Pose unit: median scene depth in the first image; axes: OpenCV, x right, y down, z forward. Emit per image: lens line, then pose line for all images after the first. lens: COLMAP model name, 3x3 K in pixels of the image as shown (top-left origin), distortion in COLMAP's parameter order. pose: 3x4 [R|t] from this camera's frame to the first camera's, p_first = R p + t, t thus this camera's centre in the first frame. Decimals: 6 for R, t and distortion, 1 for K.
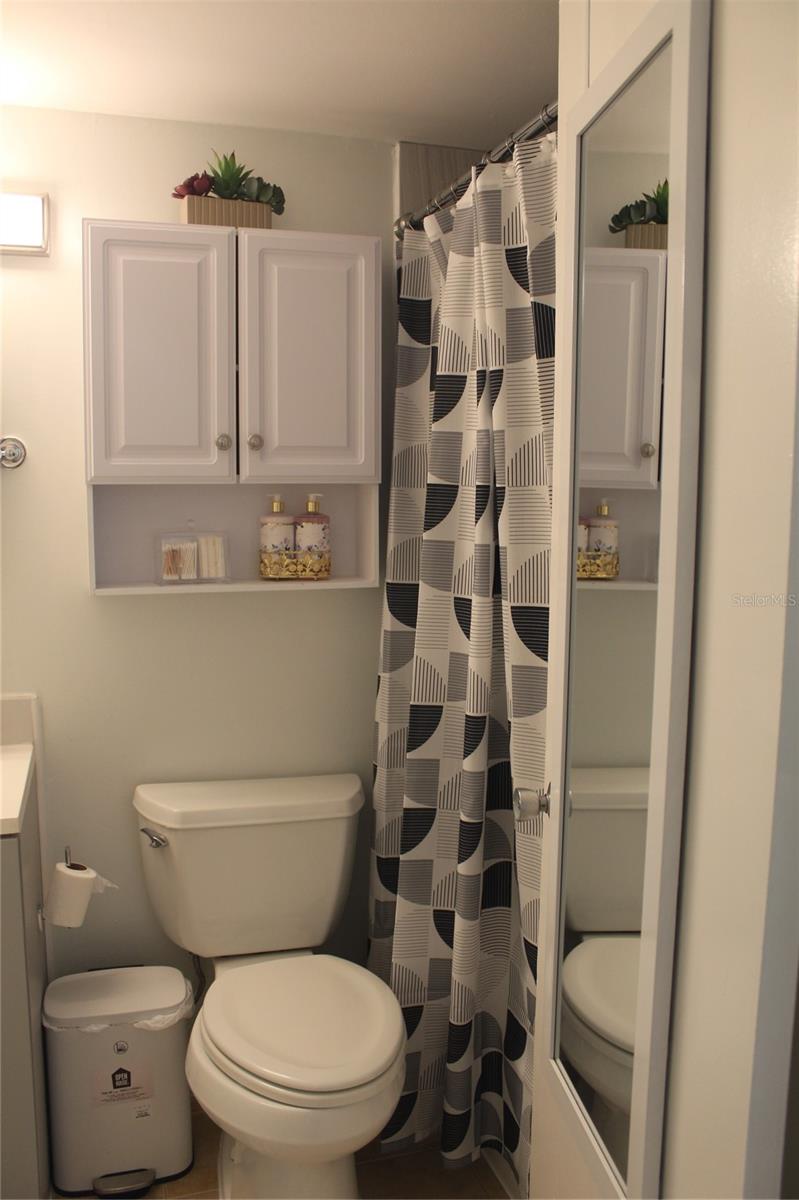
lens RADIAL K [[1030.1, 0, 377.5], [0, 1030.1, 601.5], [0, 0, 1]] dist [-0.166955, 0.166782]
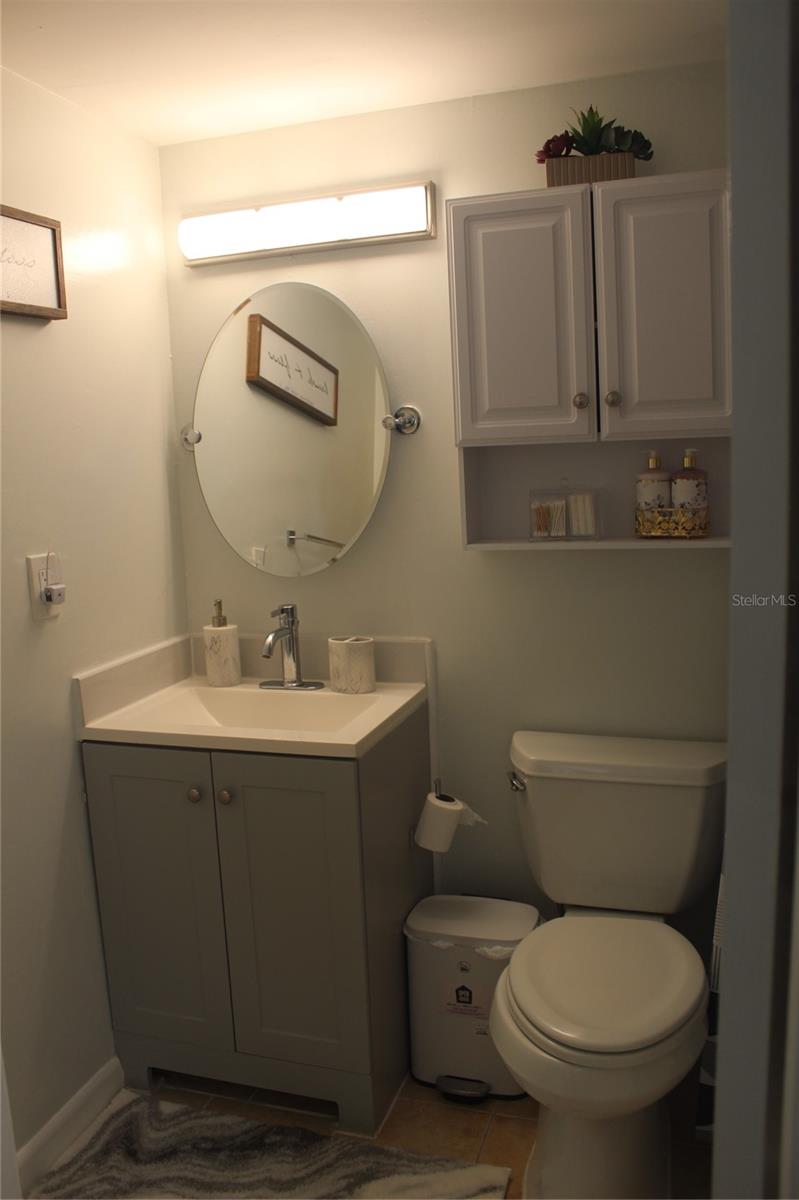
lens RADIAL K [[1030.1, 0, 377.5], [0, 1030.1, 601.5], [0, 0, 1]] dist [-0.166955, 0.166782]
pose [[0.806477, 0.044960, -0.589553, 0.283033], [-0.016759, 0.998442, 0.053217, -0.008132], [0.591027, -0.033038, 0.805975, 0.064443]]
